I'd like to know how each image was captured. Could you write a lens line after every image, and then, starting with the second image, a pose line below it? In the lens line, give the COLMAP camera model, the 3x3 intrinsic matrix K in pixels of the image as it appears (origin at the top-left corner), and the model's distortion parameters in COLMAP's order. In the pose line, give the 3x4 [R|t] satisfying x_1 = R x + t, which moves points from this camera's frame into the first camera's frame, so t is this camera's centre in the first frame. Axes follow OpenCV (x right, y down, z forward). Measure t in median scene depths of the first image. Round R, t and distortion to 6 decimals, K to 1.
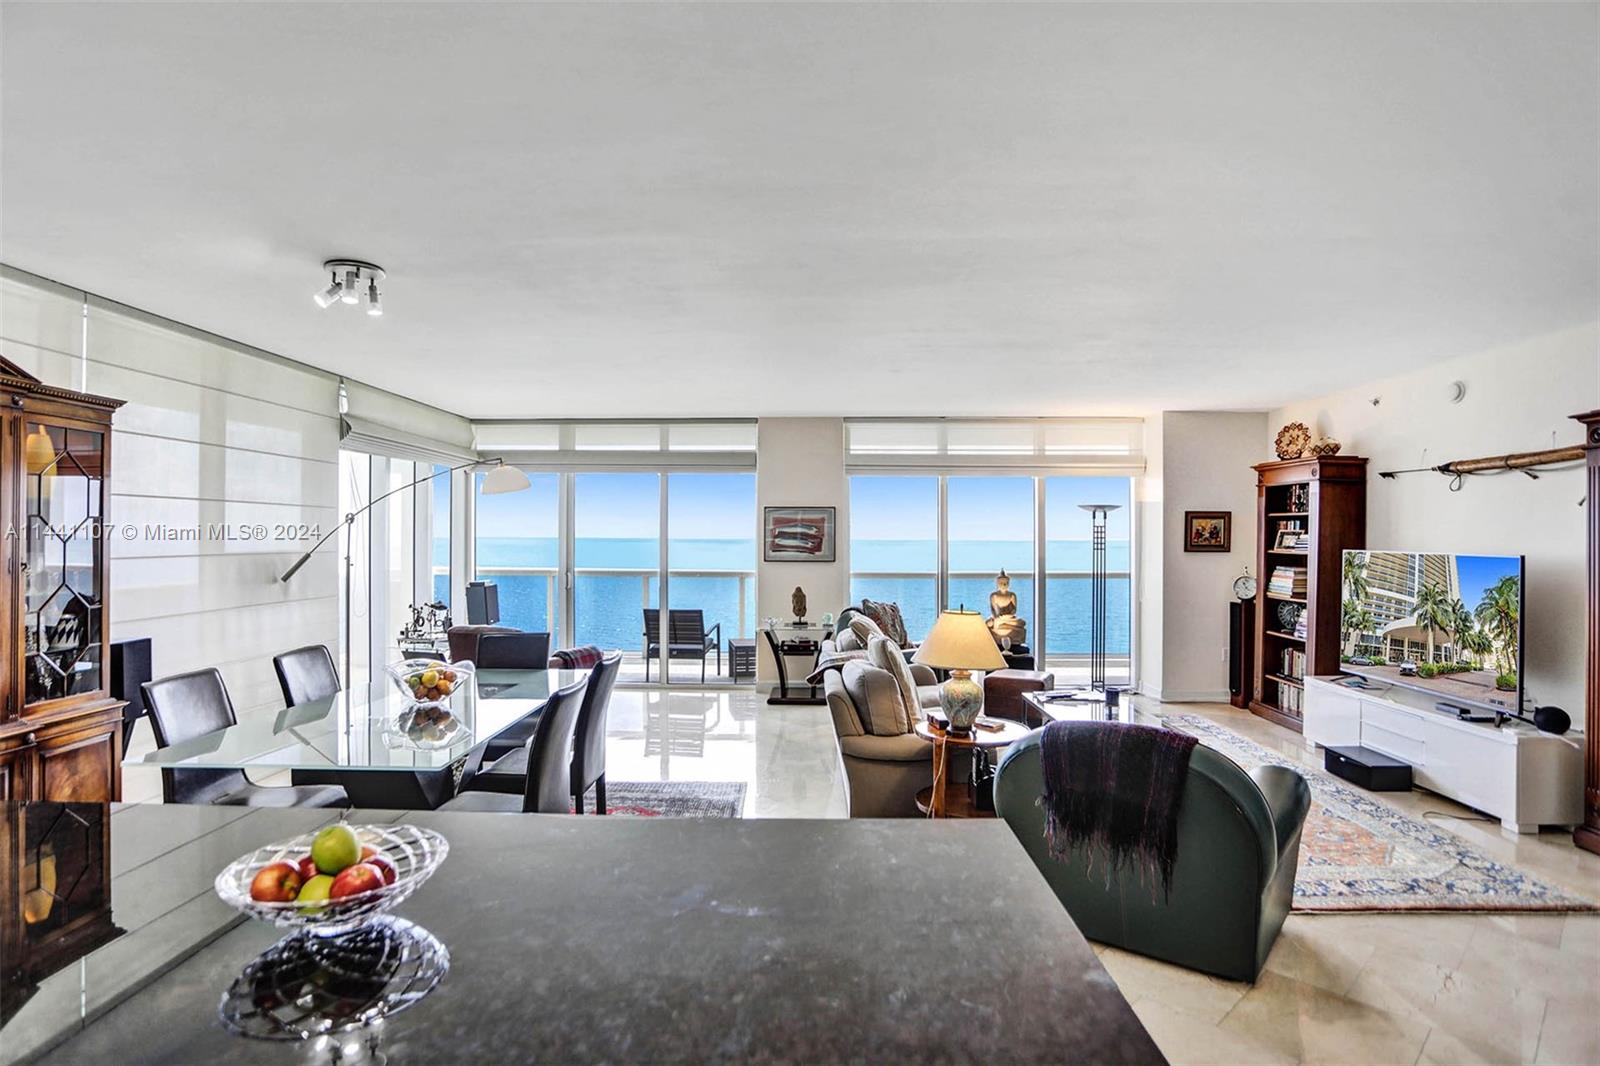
lens RADIAL K [[826.1, 0, 797.6], [0, 826.1, 535.0], [0, 0, 1]] dist [-0.081122, 0.039826]
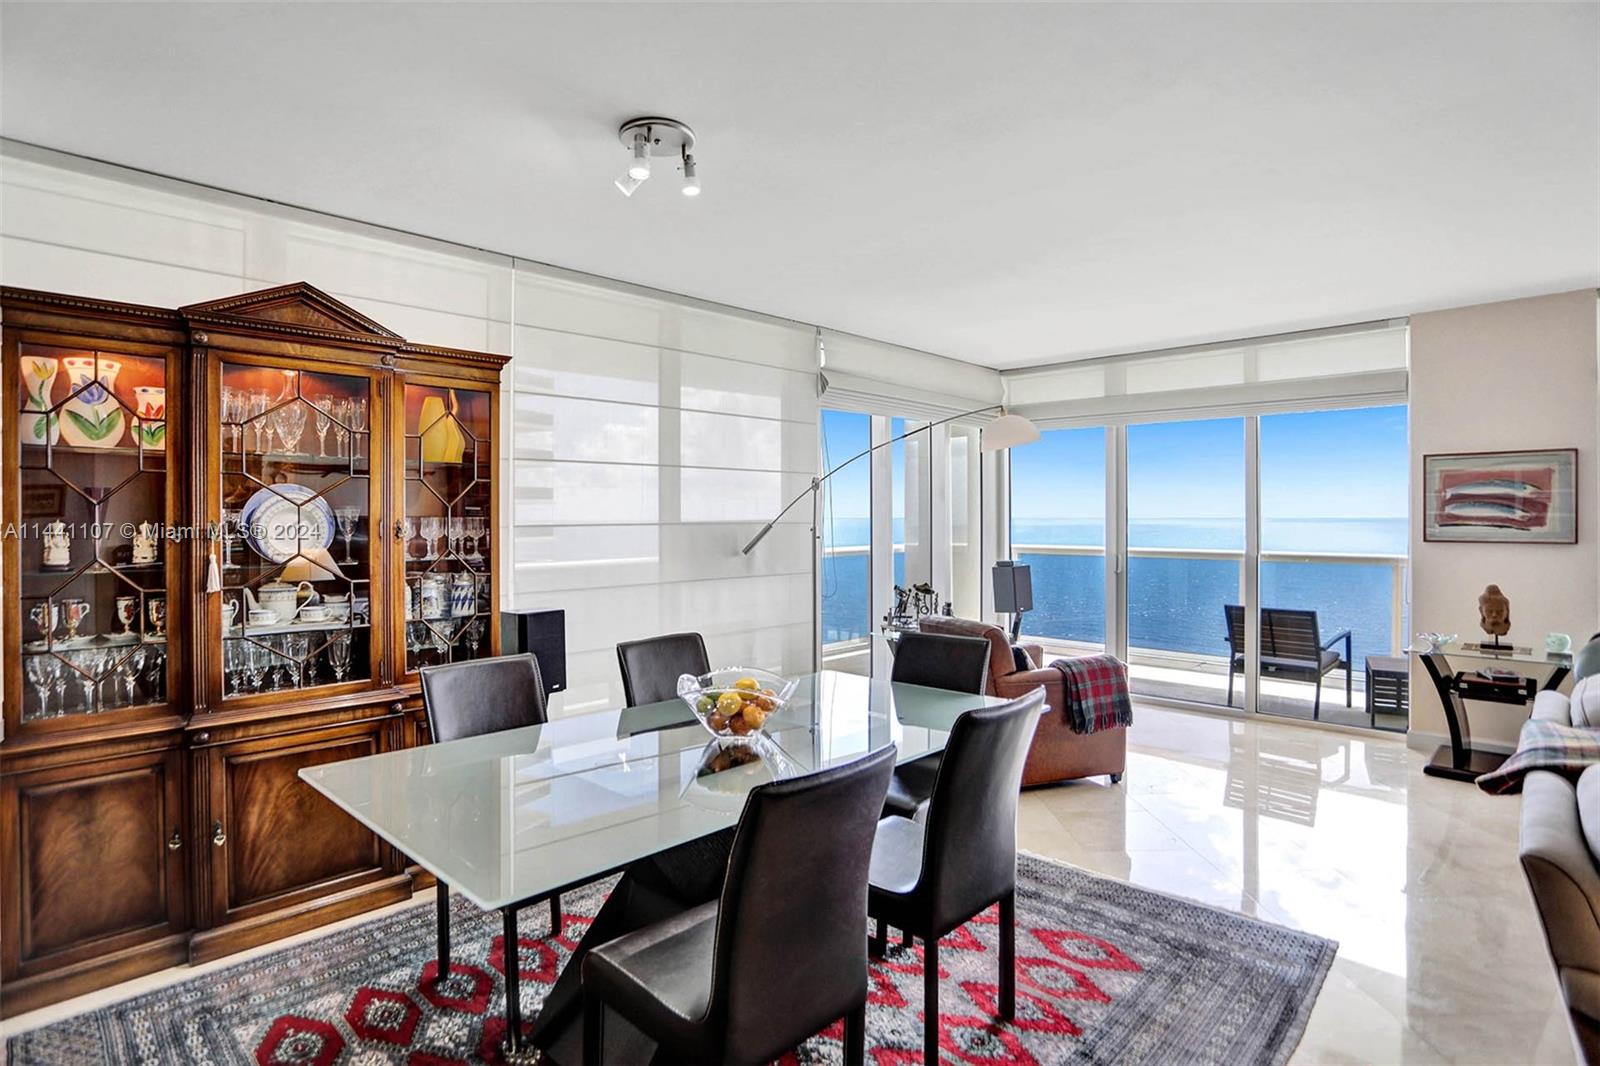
lens RADIAL K [[817.9, 0, 794.7], [0, 817.9, 516.8], [0, 0, 1]] dist [-0.076068, 0.036641]
pose [[0.730005, -0.004025, -0.683429, 0.025185], [0.006314, 0.999980, 0.000854, 0.011359], [0.683412, -0.004939, 0.730016, 0.277232]]
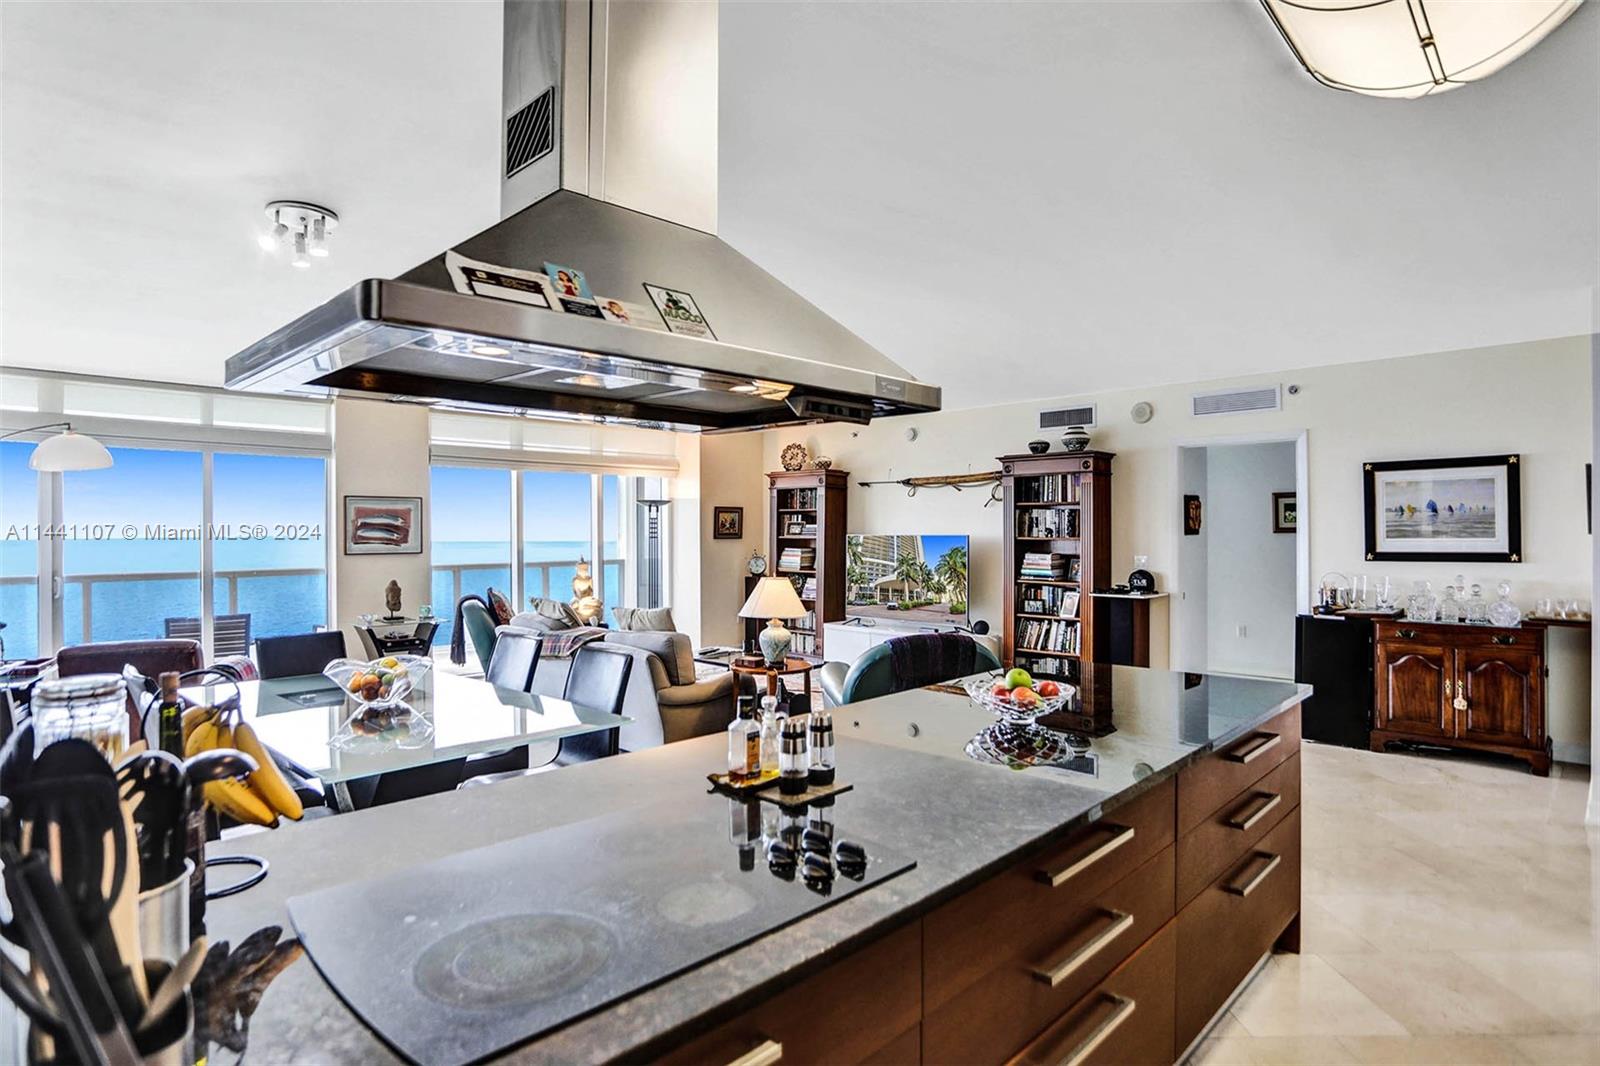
lens RADIAL K [[843.7, 0, 792.9], [0, 843.7, 531.6], [0, 0, 1]] dist [-0.077198, 0.039265]
pose [[0.692142, -0.005658, 0.721739, -0.425318], [0.004536, 0.999984, 0.003490, 0.006074], [-0.721747, 0.000858, 0.692156, 0.001514]]
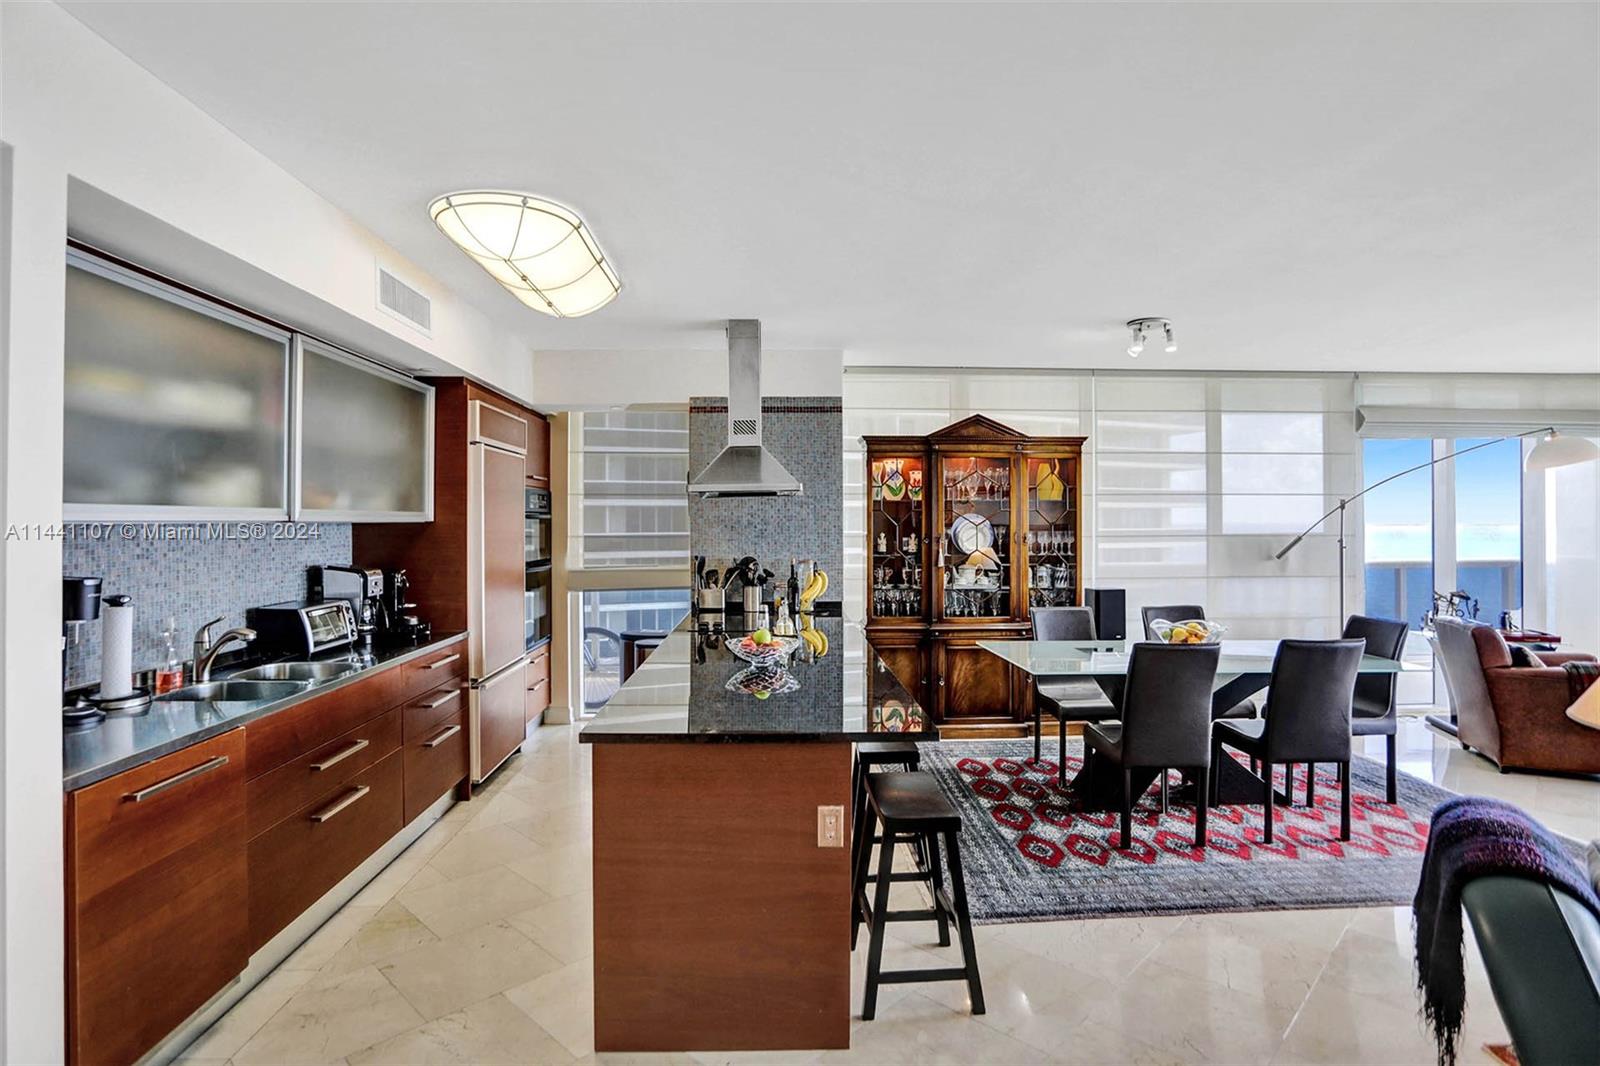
lens RADIAL K [[817.9, 0, 794.7], [0, 817.9, 516.8], [0, 0, 1]] dist [-0.076068, 0.036641]
pose [[0.042665, -0.007045, -0.999065, 0.389549], [0.004180, 0.999968, -0.006873, 0.000263], [0.999081, -0.003883, 0.042693, 0.179313]]
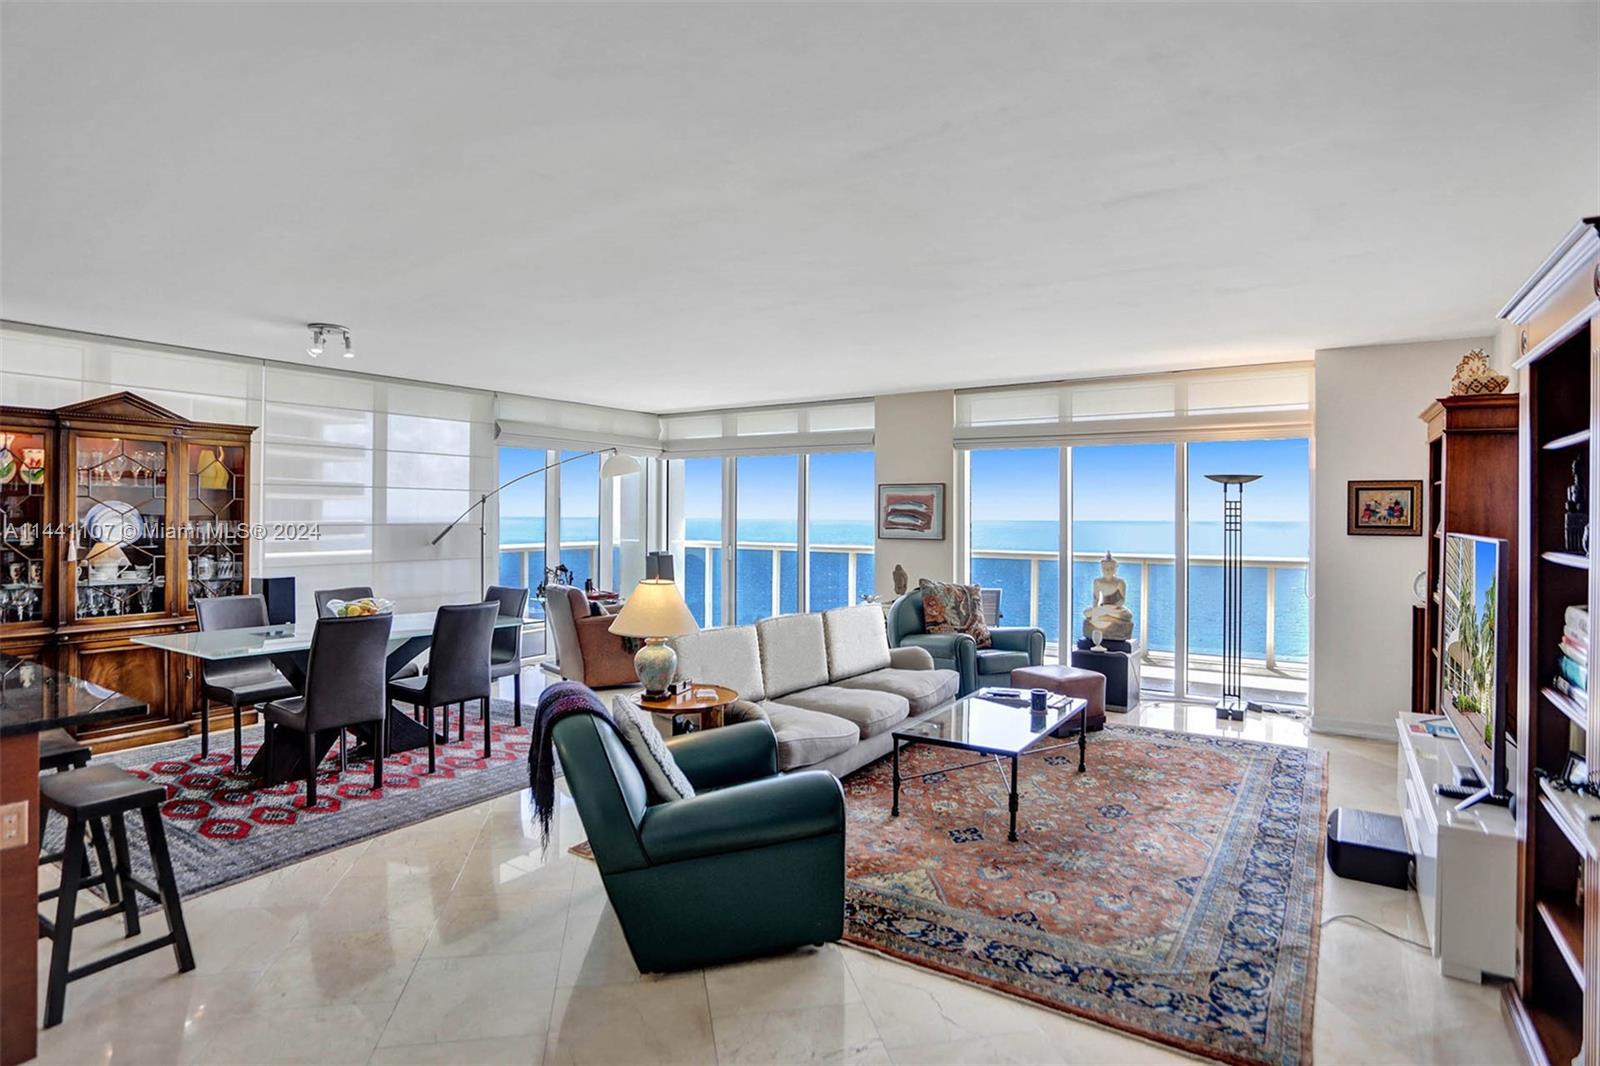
lens RADIAL K [[832.8, 0, 790.8], [0, 832.8, 511.7], [0, 0, 1]] dist [-0.067608, 0.032483]
pose [[0.844219, -0.000157, -0.535999, 0.487862], [-0.002191, 0.999991, -0.003745, 0.003582], [0.535994, 0.004336, 0.844211, 0.101127]]
